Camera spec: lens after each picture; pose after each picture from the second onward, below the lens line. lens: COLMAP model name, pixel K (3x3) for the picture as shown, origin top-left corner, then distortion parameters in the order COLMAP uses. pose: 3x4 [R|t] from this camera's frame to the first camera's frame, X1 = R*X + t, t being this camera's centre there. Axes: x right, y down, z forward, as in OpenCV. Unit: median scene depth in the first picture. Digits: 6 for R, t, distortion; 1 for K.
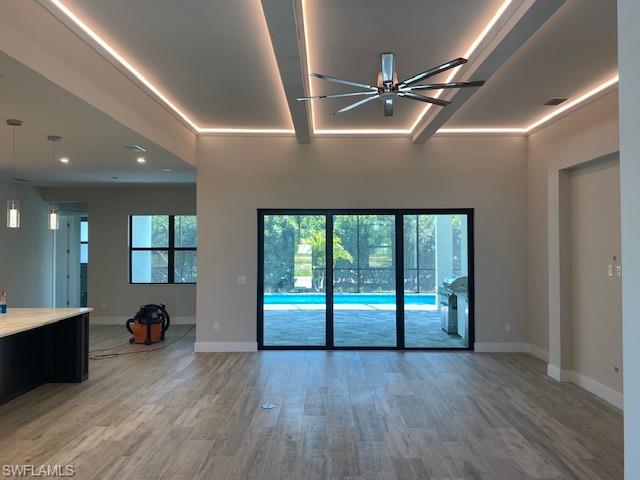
lens RADIAL K [[494.9, 0, 316.4], [0, 494.9, 239.6], [0, 0, 1]] dist [0.004028, 0.006385]
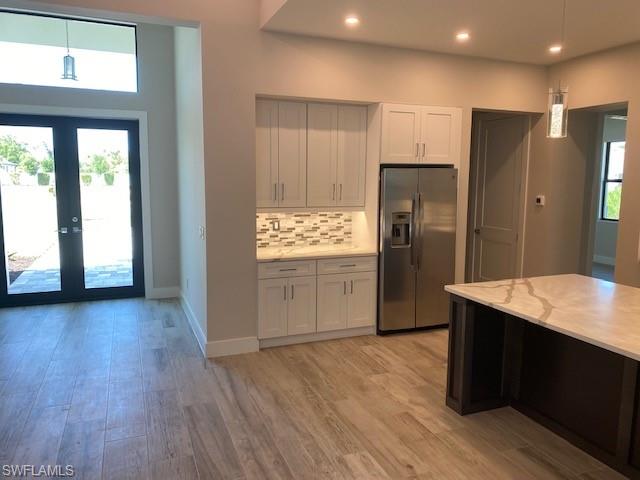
lens RADIAL K [[494.9, 0, 325.0], [0, 494.9, 239.9], [0, 0, 1]] dist [0.004028, 0.006385]
pose [[-0.921429, 0.053568, -0.384836, -0.163295], [0.001529, 0.990943, 0.134275, 0.010815], [0.388544, 0.123137, -0.913165, 1.283974]]
